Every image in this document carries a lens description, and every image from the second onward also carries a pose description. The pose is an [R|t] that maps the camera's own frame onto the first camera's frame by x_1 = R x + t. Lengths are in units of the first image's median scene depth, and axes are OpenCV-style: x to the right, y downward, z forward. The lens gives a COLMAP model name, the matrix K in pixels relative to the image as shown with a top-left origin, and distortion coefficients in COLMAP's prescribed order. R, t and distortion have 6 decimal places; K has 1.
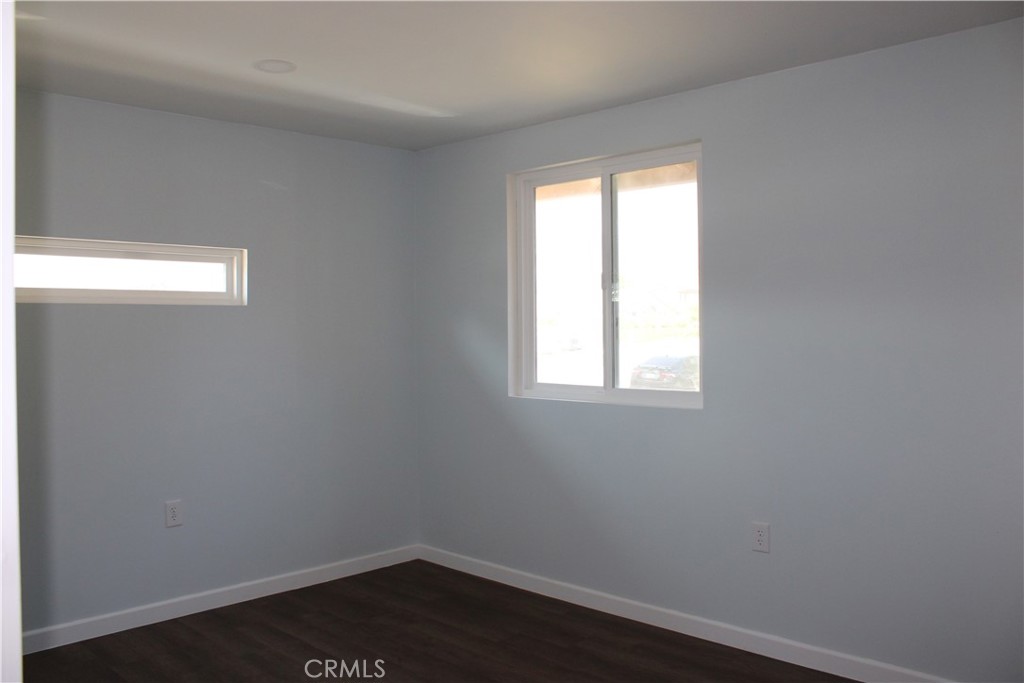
lens RADIAL K [[846.1, 0, 511.5], [0, 846.1, 332.8], [0, 0, 1]] dist [-0.166249, 0.136817]
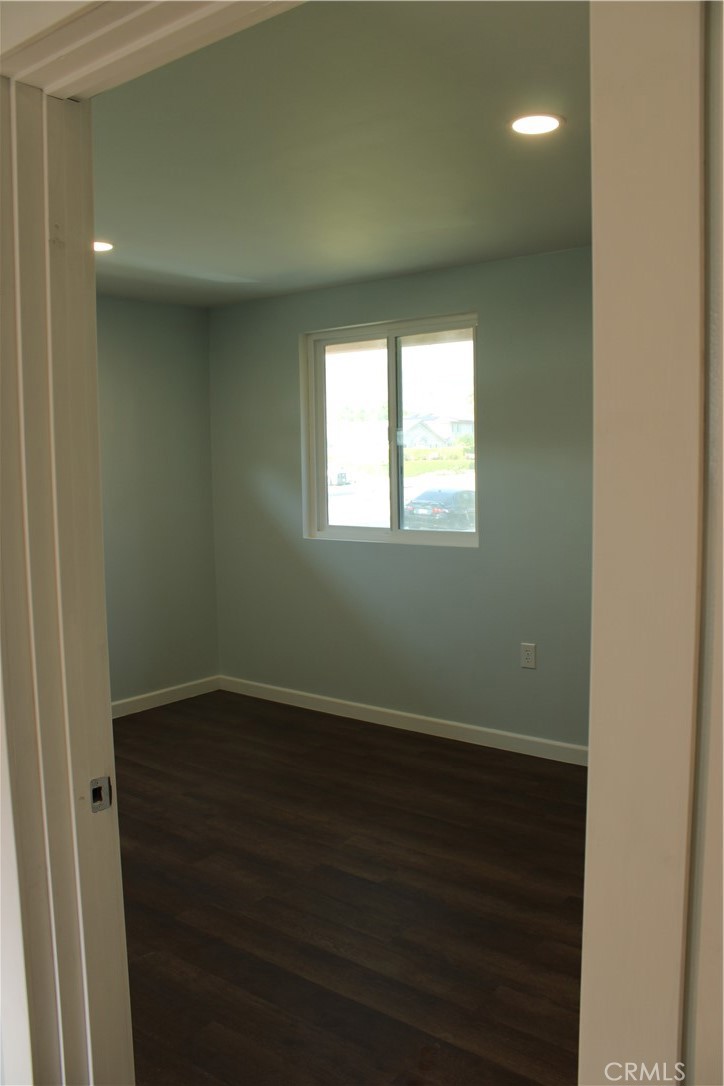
lens RADIAL K [[897.3, 0, 362.0], [0, 897.3, 543.0], [0, 0, 1]] dist [-0.166249, 0.136817]
pose [[0.995168, -0.018578, 0.096410, -0.043869], [0.010233, 0.996213, 0.086338, -0.020110], [-0.097649, -0.084935, 0.991590, -0.180393]]
